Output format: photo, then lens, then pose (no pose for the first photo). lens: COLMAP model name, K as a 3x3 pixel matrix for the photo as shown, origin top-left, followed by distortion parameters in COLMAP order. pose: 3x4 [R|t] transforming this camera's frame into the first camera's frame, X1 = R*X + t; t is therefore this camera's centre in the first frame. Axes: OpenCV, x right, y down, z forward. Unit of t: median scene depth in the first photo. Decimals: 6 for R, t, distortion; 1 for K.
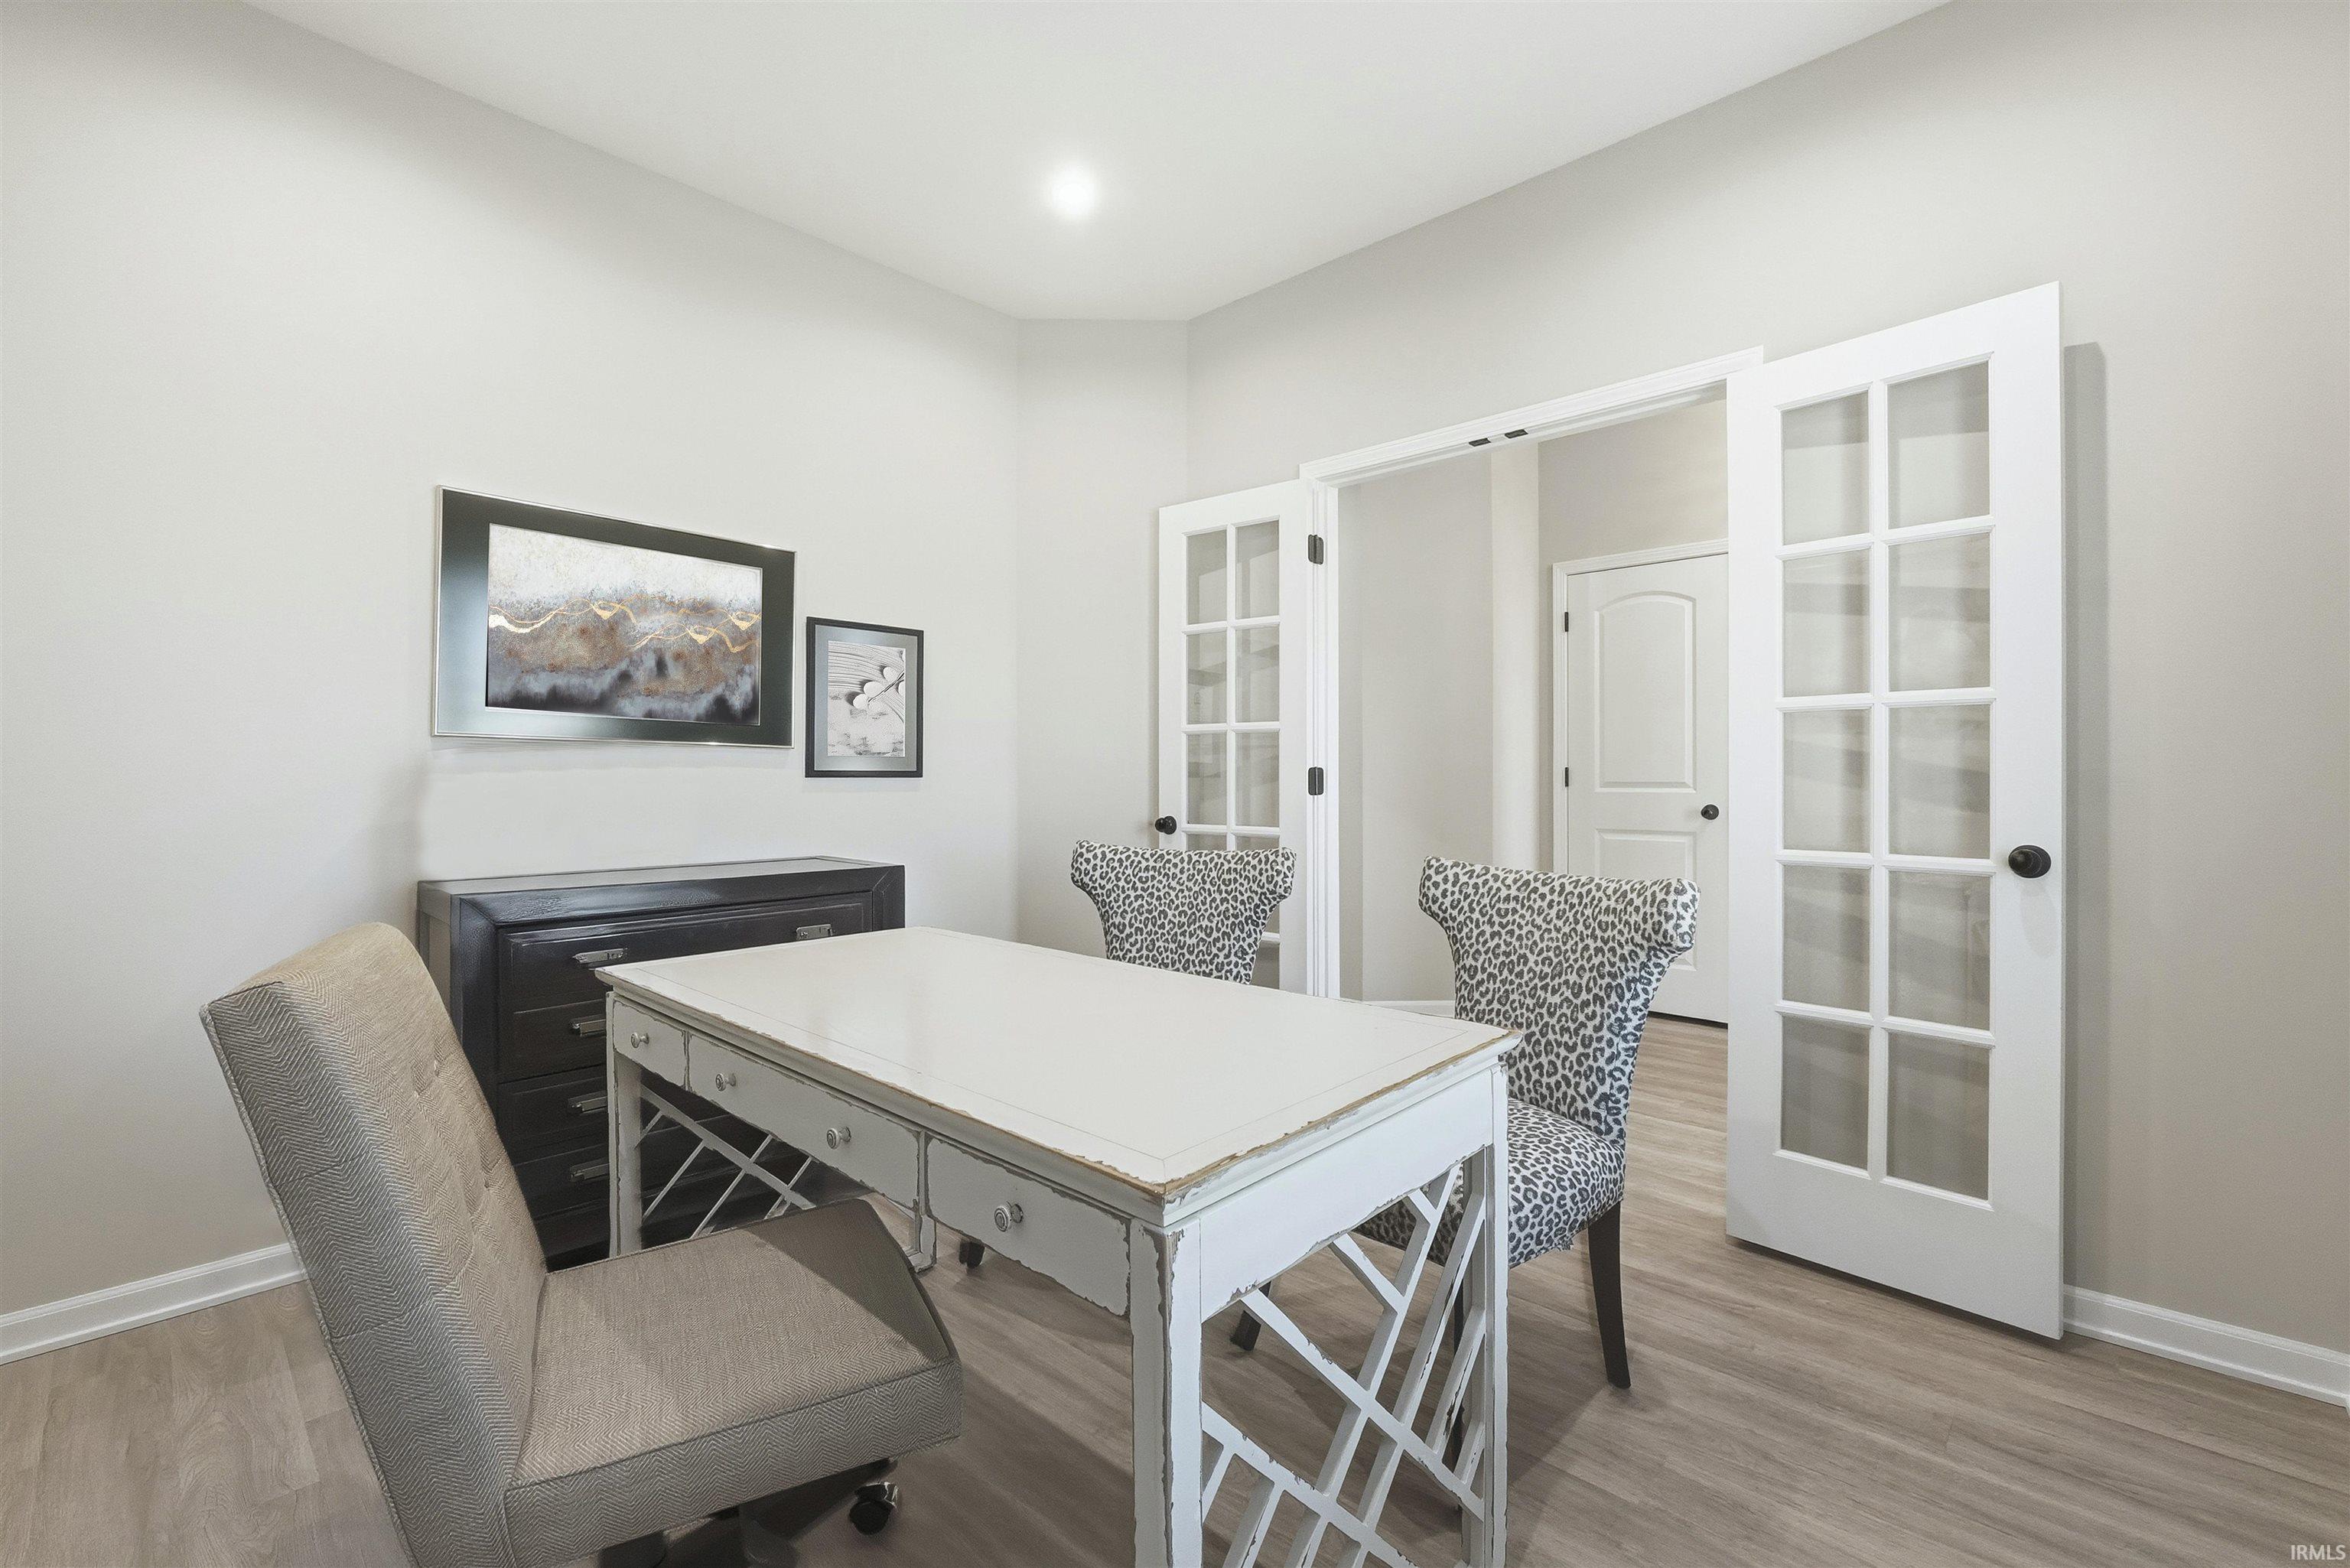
lens RADIAL K [[992.7, 0, 1180.4], [0, 992.7, 773.2], [0, 0, 1]] dist [-0.017161, 0.001165]
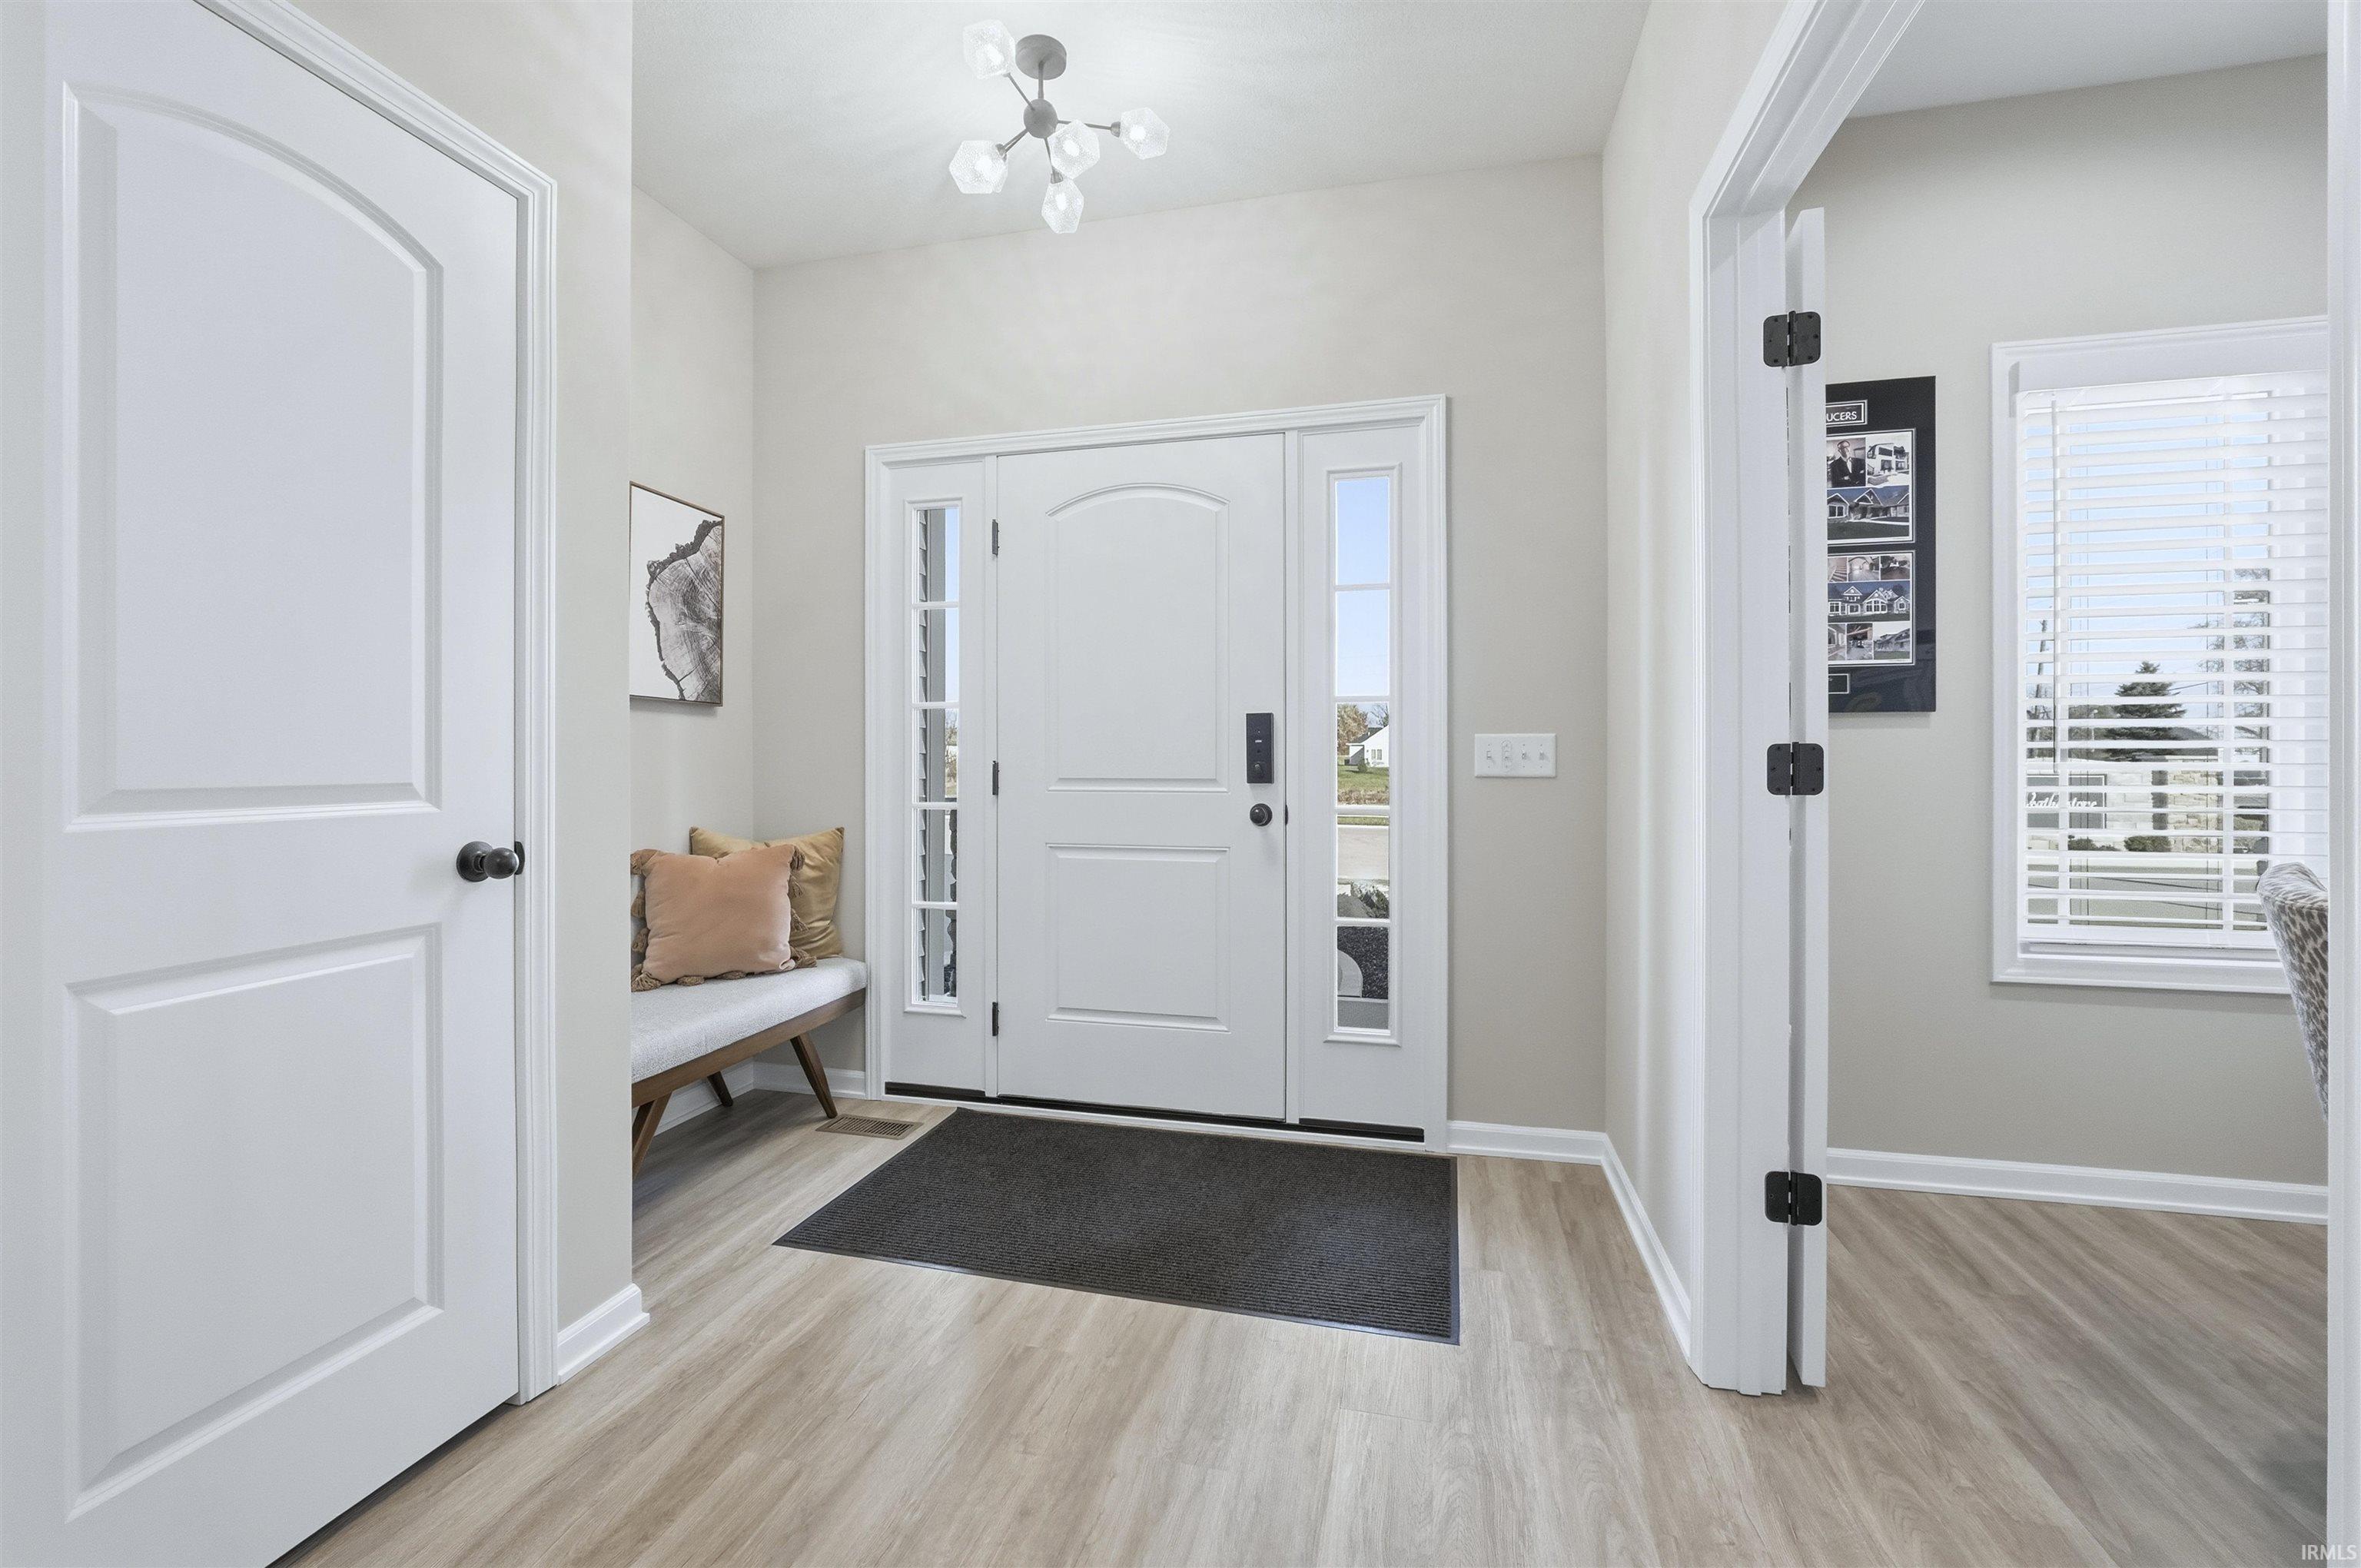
lens RADIAL K [[997.5, 0, 1174.6], [0, 997.5, 772.8], [0, 0, 1]] dist [-0.017161, 0.001165]
pose [[-0.487284, -0.005128, 0.873229, 0.084485], [0.004801, 0.999952, 0.008551, 0.003681], [-0.873231, 0.008360, -0.487236, 0.939298]]
